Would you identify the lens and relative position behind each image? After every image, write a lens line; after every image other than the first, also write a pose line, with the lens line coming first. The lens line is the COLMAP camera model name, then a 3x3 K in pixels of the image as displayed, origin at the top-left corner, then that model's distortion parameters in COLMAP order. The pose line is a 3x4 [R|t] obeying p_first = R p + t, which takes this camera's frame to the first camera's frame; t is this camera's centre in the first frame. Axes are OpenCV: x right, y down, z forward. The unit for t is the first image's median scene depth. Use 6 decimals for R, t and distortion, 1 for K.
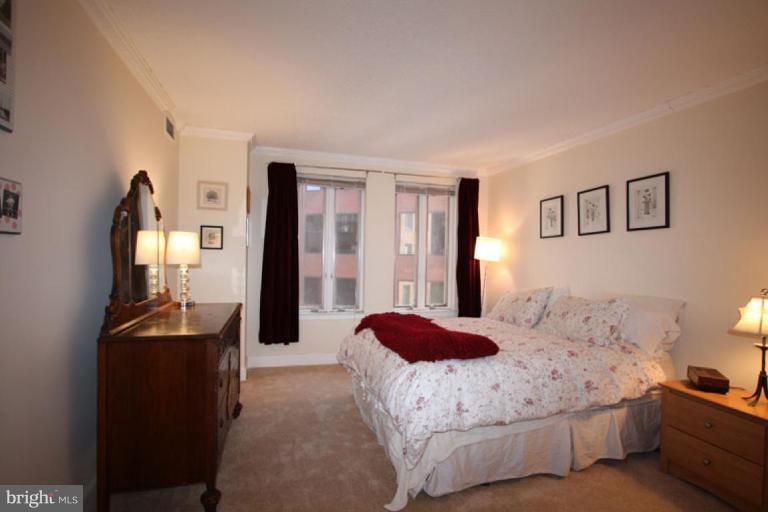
lens RADIAL K [[372.9, 0, 391.7], [0, 372.9, 257.8], [0, 0, 1]] dist [-0.019961, 0.001597]
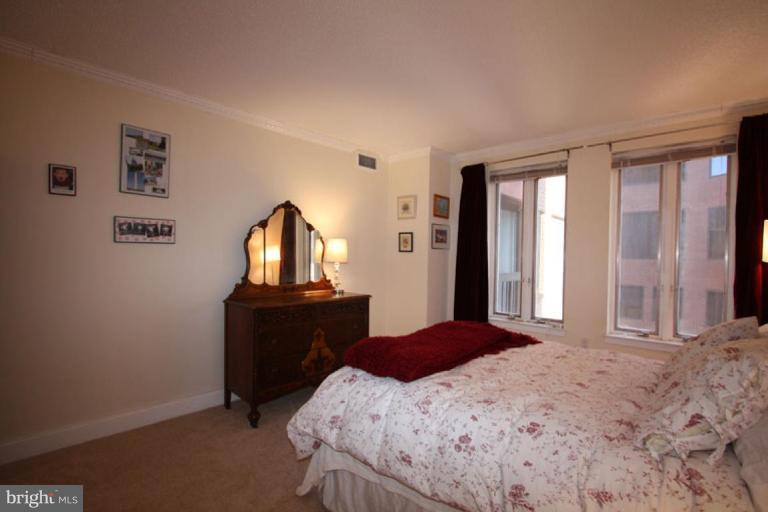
lens RADIAL K [[372.9, 0, 387.3], [0, 372.9, 255.8], [0, 0, 1]] dist [-0.019961, 0.001597]
pose [[0.503895, -0.011842, -0.863684, 0.650476], [-0.009344, 0.999773, -0.019159, 0.016246], [0.863715, 0.017725, 0.503670, 0.419735]]
